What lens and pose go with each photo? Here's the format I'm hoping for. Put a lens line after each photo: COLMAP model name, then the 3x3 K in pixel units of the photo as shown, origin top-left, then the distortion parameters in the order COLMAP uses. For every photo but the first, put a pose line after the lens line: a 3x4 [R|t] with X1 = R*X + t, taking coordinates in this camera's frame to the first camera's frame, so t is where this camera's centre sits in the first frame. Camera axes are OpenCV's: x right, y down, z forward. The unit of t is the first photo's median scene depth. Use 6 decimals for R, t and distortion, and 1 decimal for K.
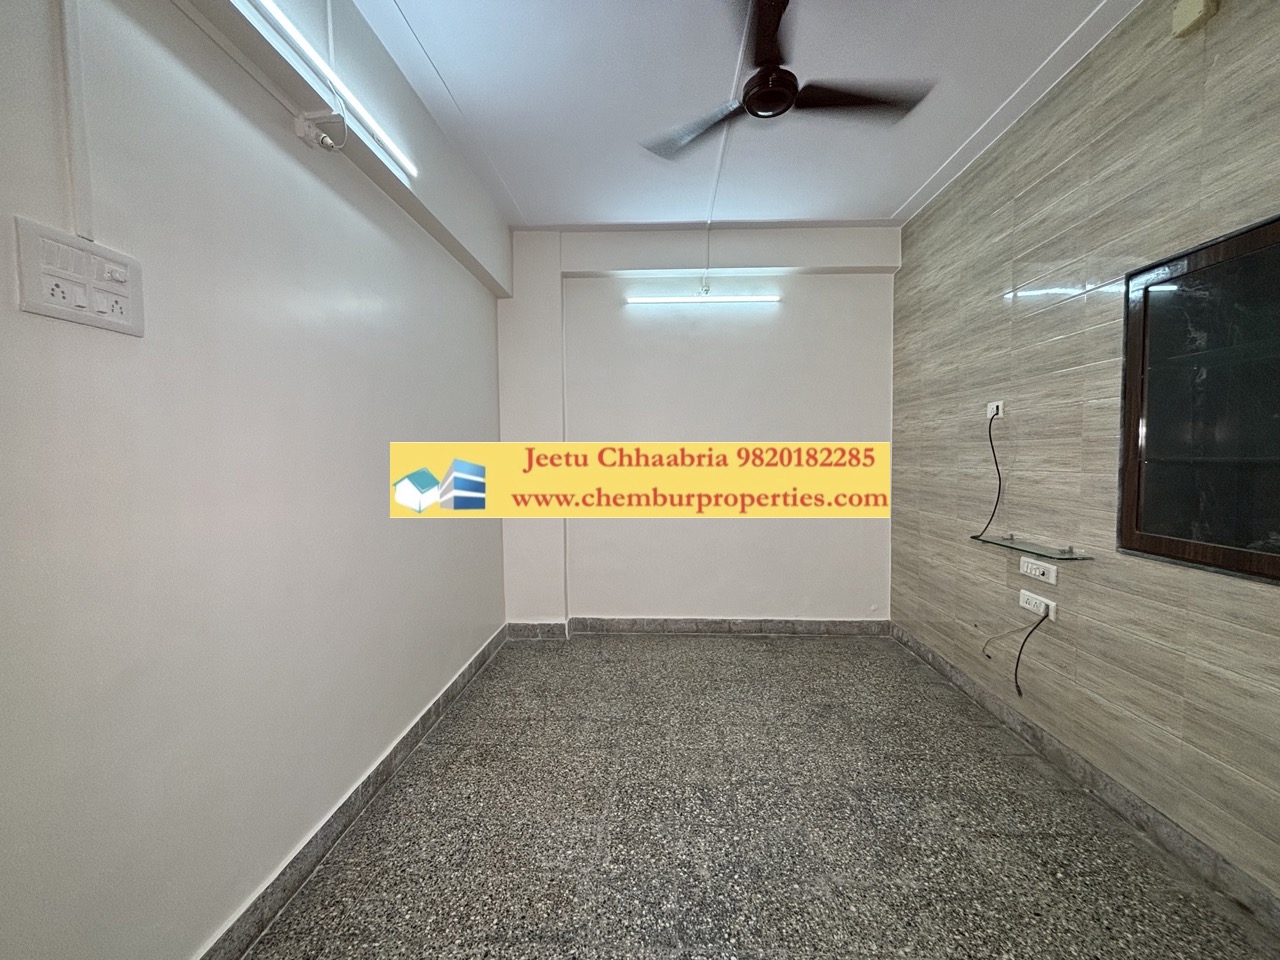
lens RADIAL K [[507.0, 0, 646.3], [0, 507.0, 476.5], [0, 0, 1]] dist [-0.015357, -0.000371]
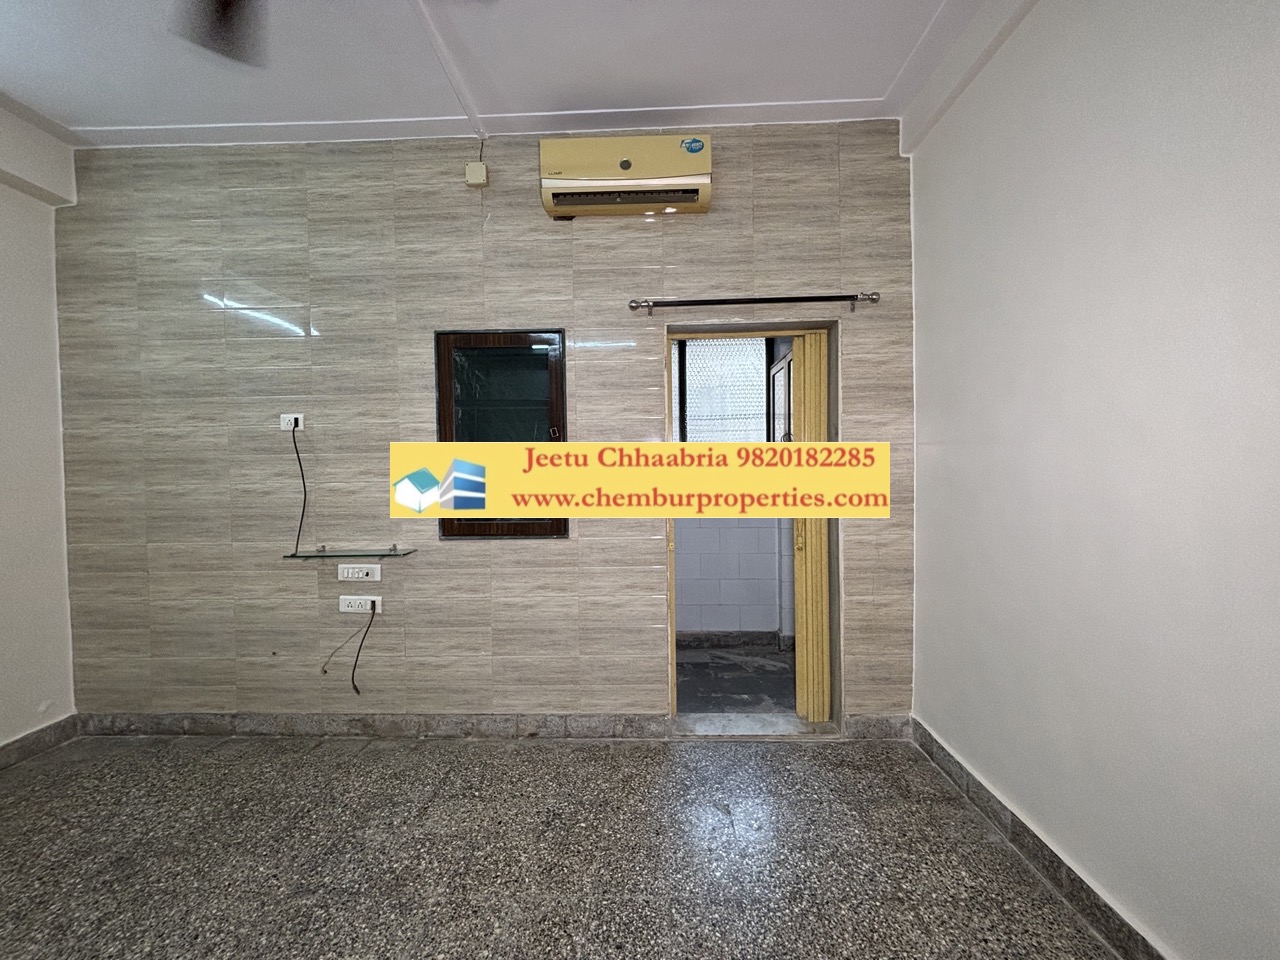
lens RADIAL K [[507.0, 0, 635.7], [0, 507.0, 477.9], [0, 0, 1]] dist [-0.015357, -0.000371]
pose [[-0.010758, -0.012568, 0.999863, -0.336964], [0.054083, 0.998450, 0.013132, -0.002264], [-0.998478, 0.054217, -0.010062, 0.414089]]
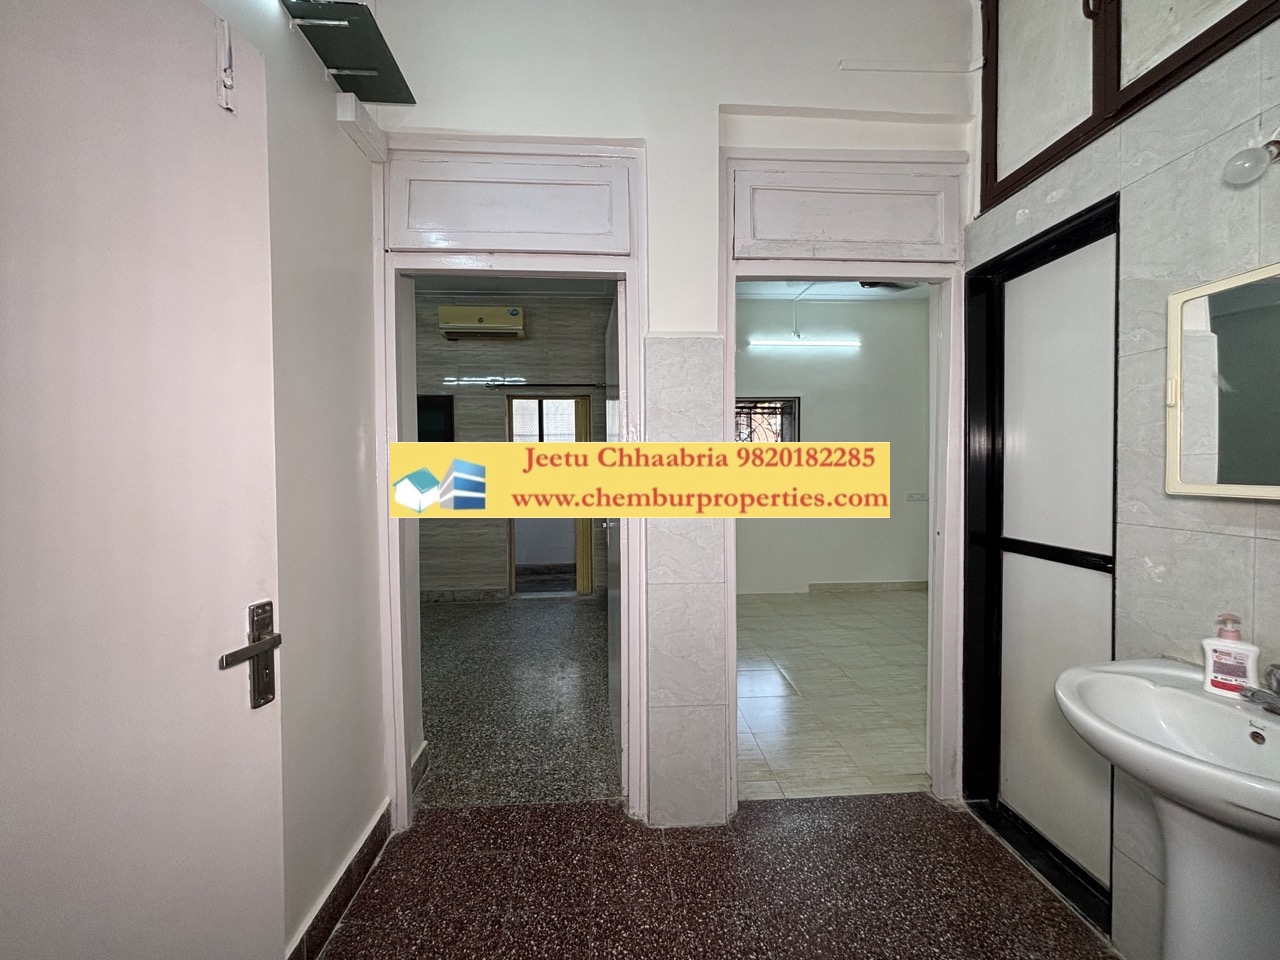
lens RADIAL K [[507.0, 0, 646.0], [0, 507.0, 481.0], [0, 0, 1]] dist [-0.015357, -0.000371]
pose [[-0.124464, -0.025531, 0.991896, -1.554040], [0.044976, 0.998496, 0.031345, 0.020450], [-0.991204, 0.048512, -0.123128, -0.014668]]
